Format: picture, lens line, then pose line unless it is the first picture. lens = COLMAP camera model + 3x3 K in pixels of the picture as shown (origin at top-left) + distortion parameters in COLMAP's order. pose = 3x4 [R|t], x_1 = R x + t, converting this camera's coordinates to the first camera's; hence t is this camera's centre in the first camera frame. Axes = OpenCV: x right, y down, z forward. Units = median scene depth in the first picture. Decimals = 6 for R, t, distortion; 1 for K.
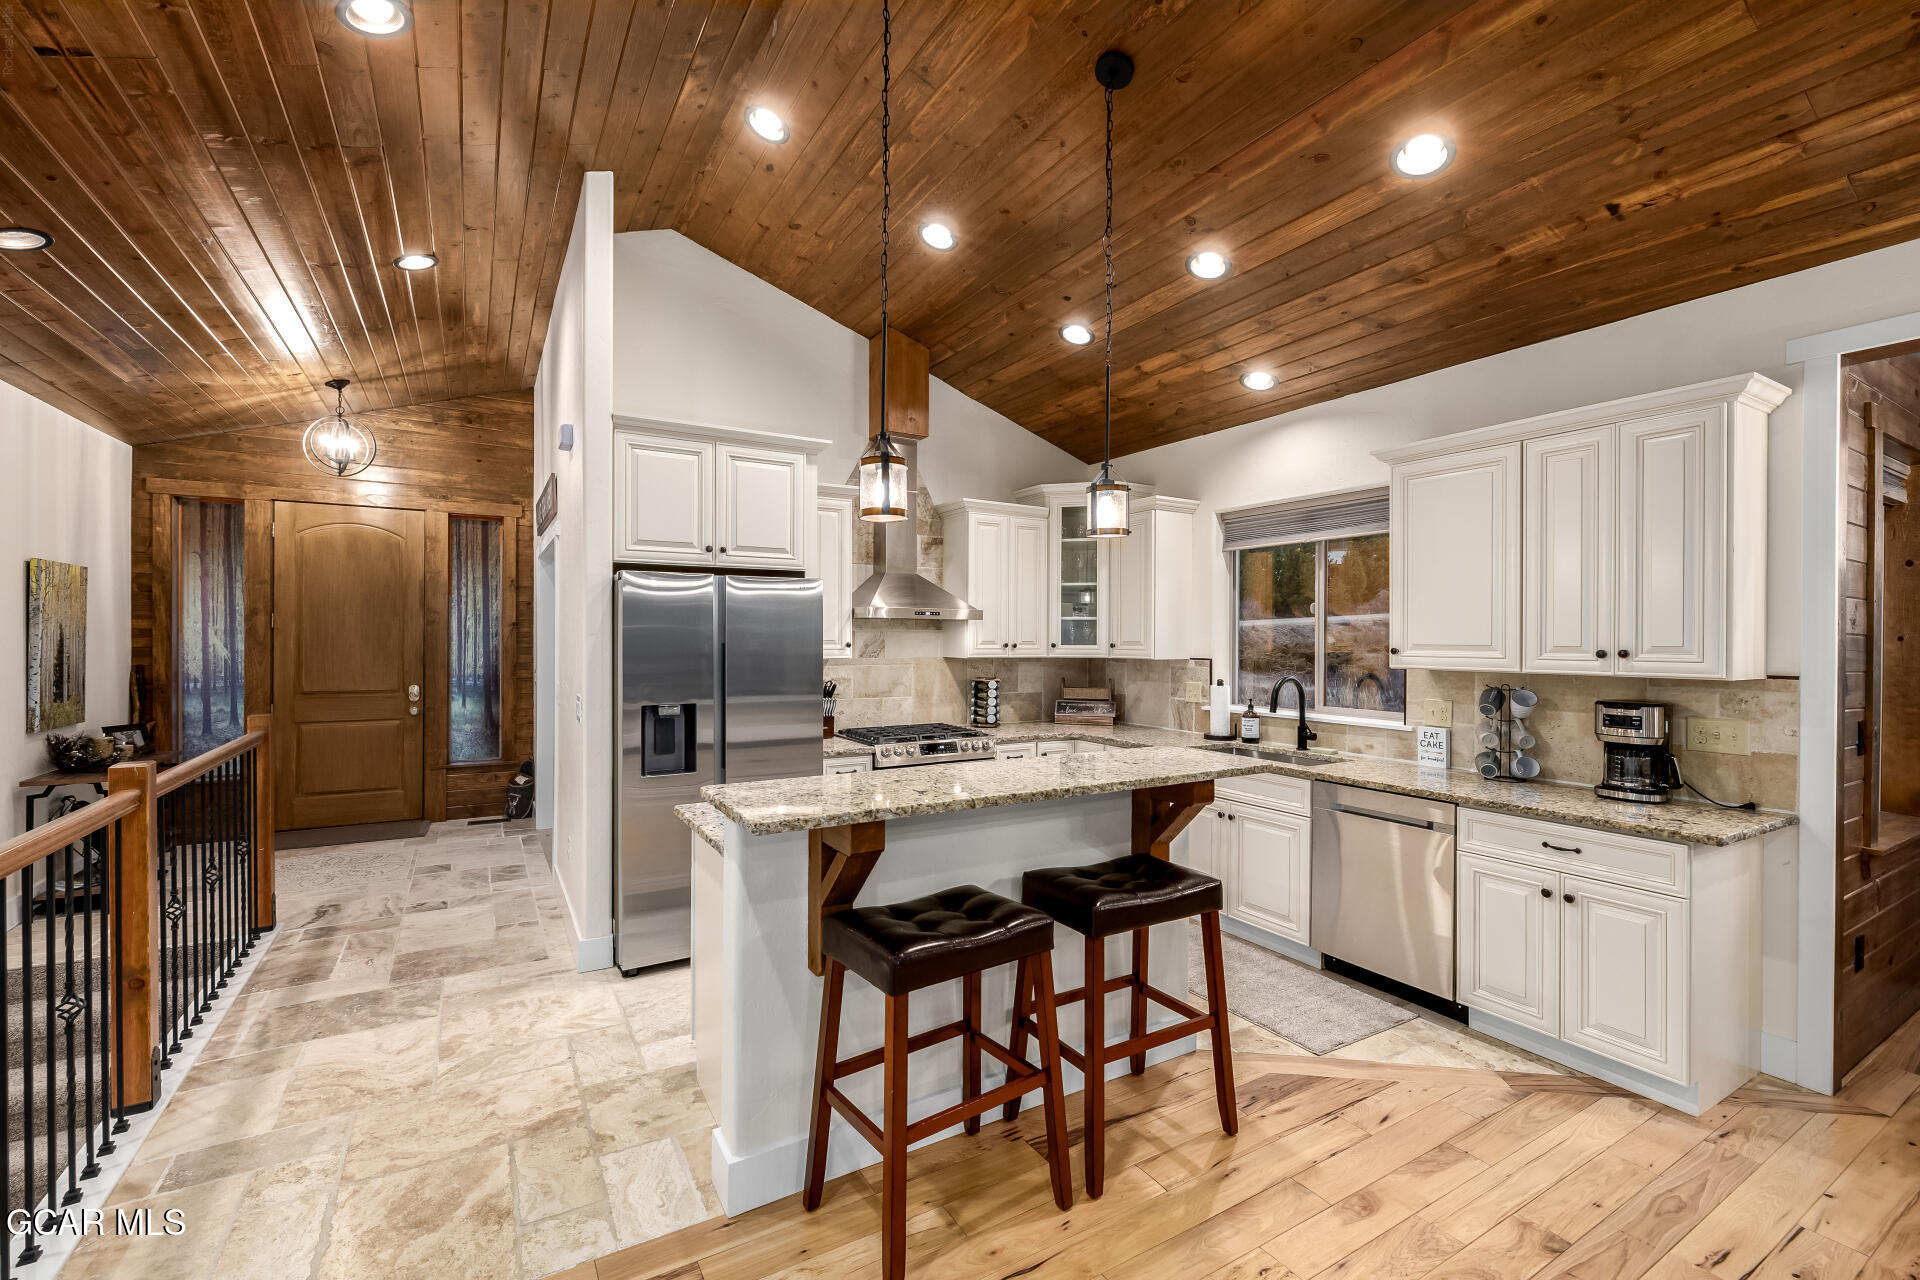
lens RADIAL K [[804.8, 0, 969.1], [0, 804.8, 641.5], [0, 0, 1]] dist [-0.000219, -0.000026]
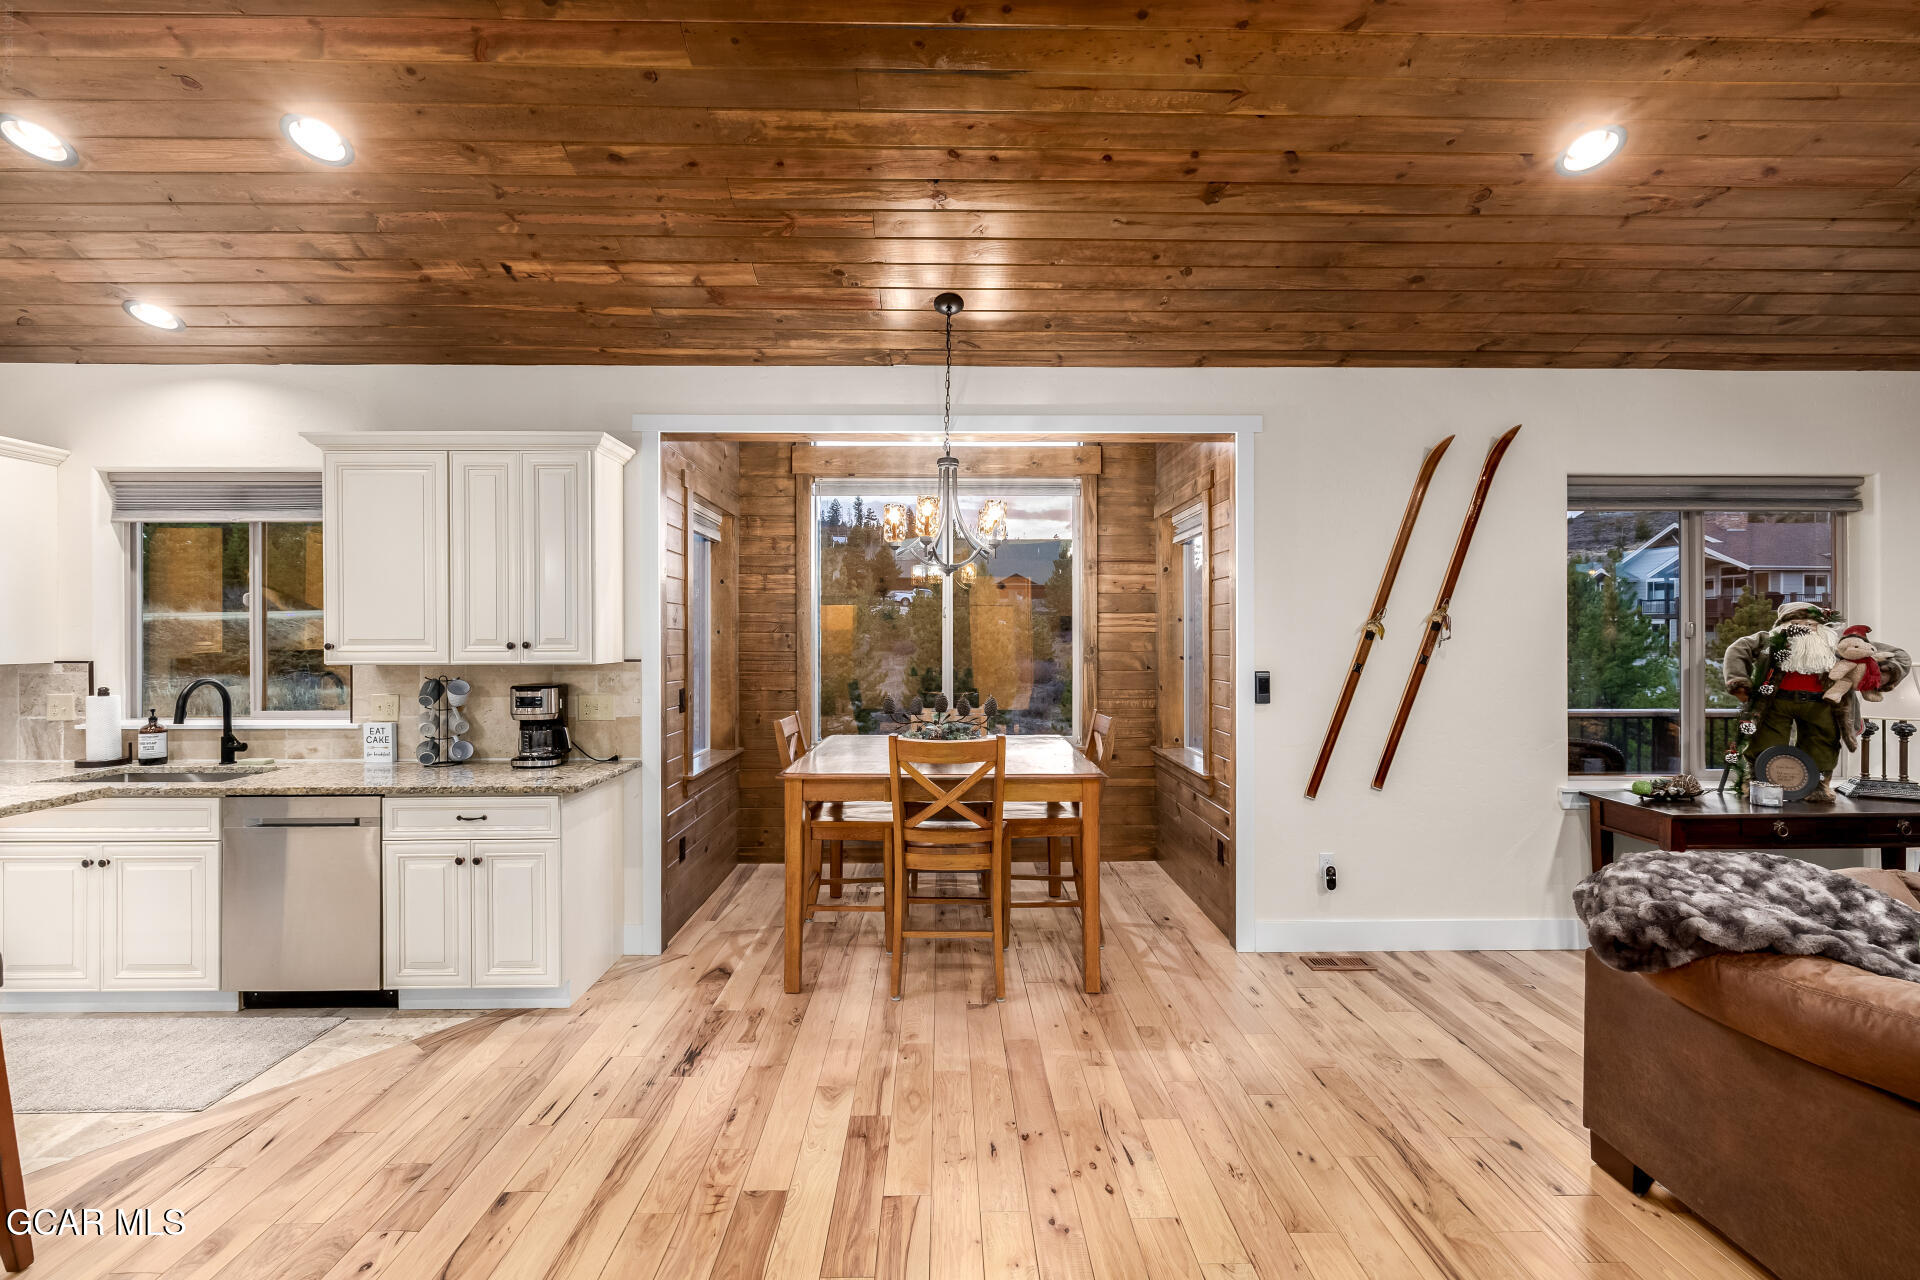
lens RADIAL K [[804.8, 0, 940.2], [0, 804.8, 636.9], [0, 0, 1]] dist [-0.000219, -0.000026]
pose [[0.512846, -0.007439, 0.858448, 0.083668], [0.007244, 0.999964, 0.004338, 0.001705], [-0.858450, 0.003993, 0.512882, -0.115722]]
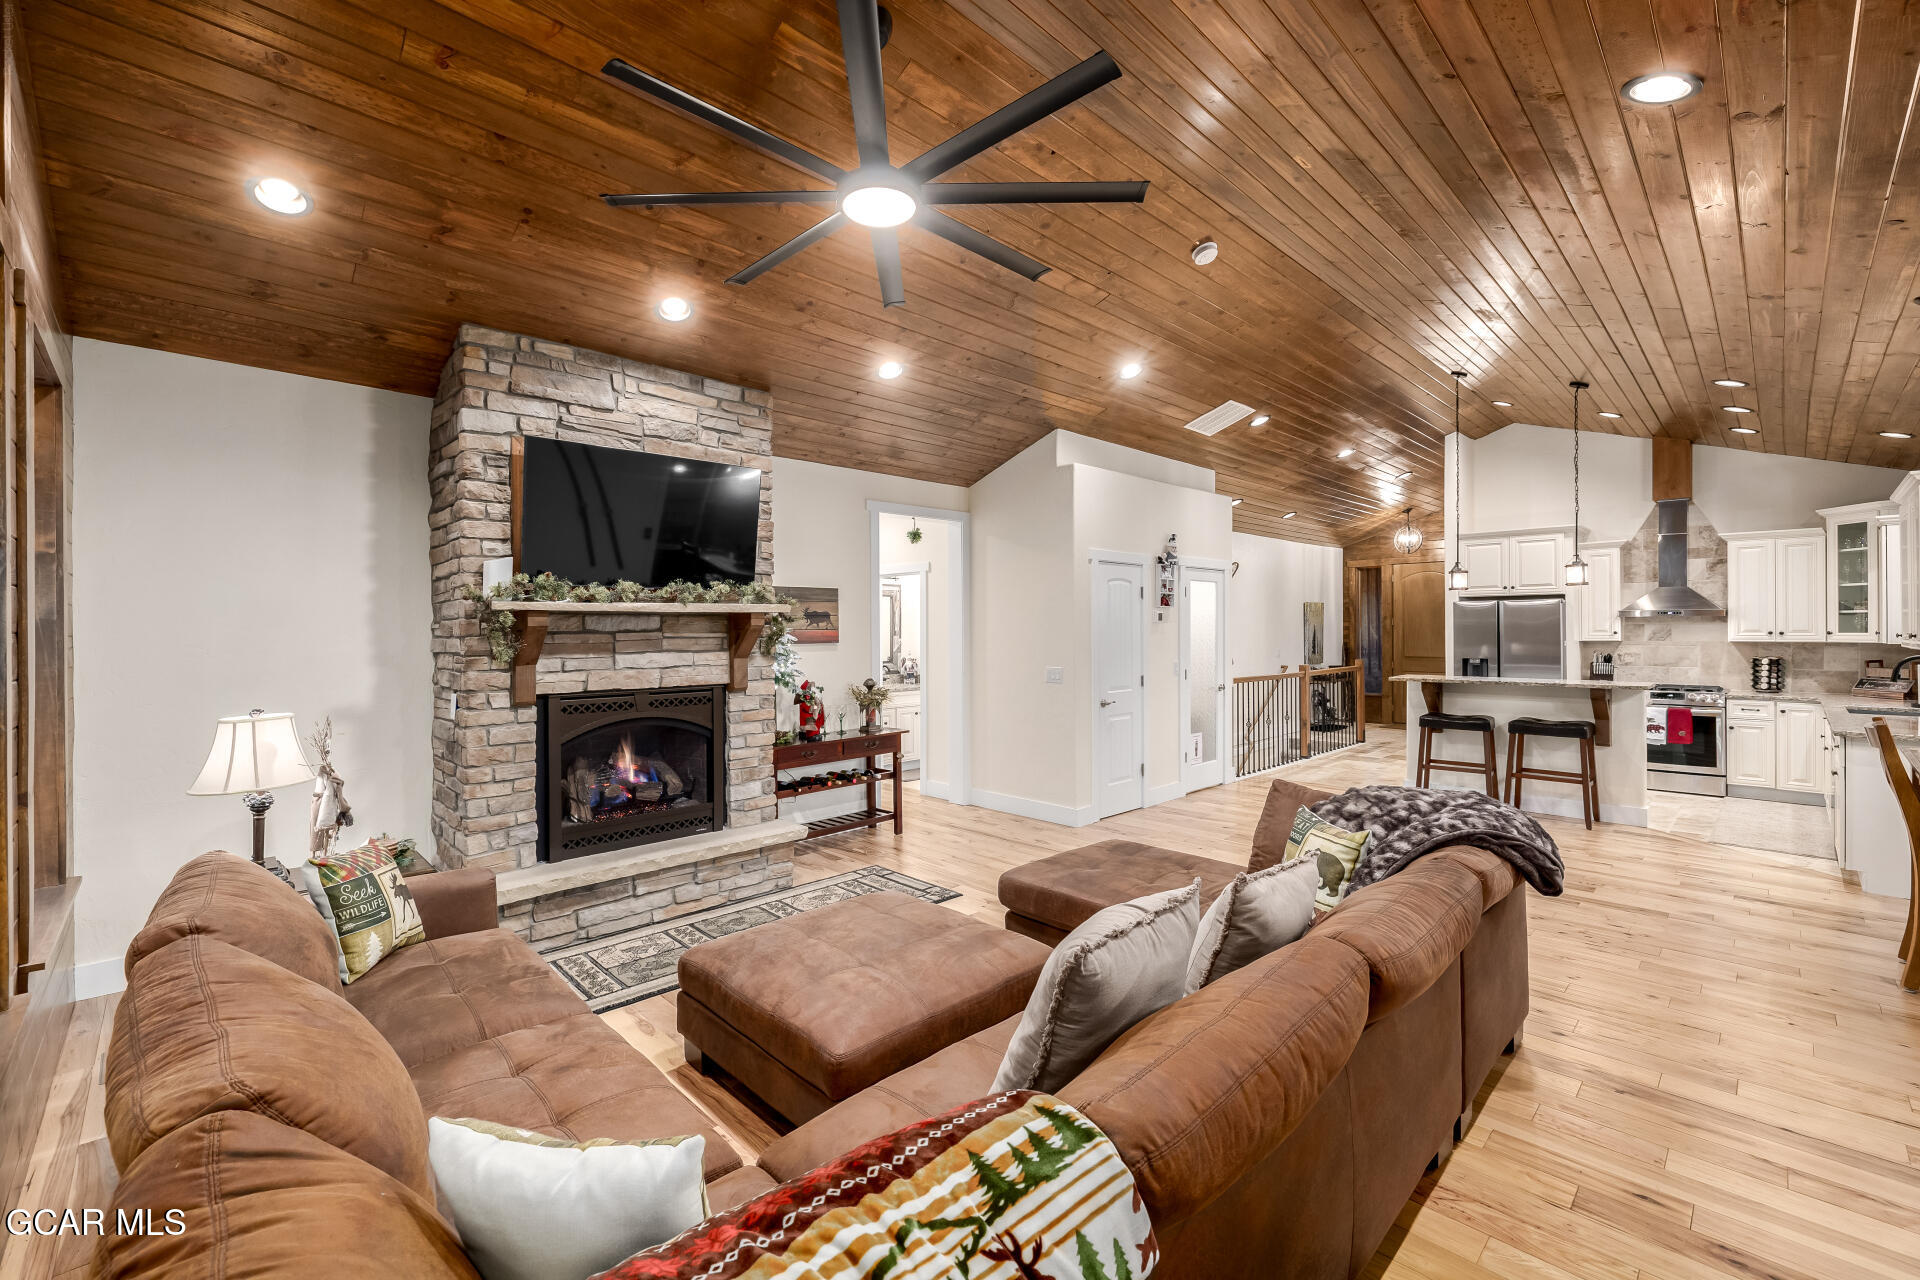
lens RADIAL K [[804.8, 0, 954.3], [0, 804.8, 630.8], [0, 0, 1]] dist [-0.000219, -0.000026]
pose [[0.222229, -0.004310, -0.974985, 1.622129], [0.002133, 0.999990, -0.003935, 0.005713], [0.974992, -0.001205, 0.222236, -1.019839]]
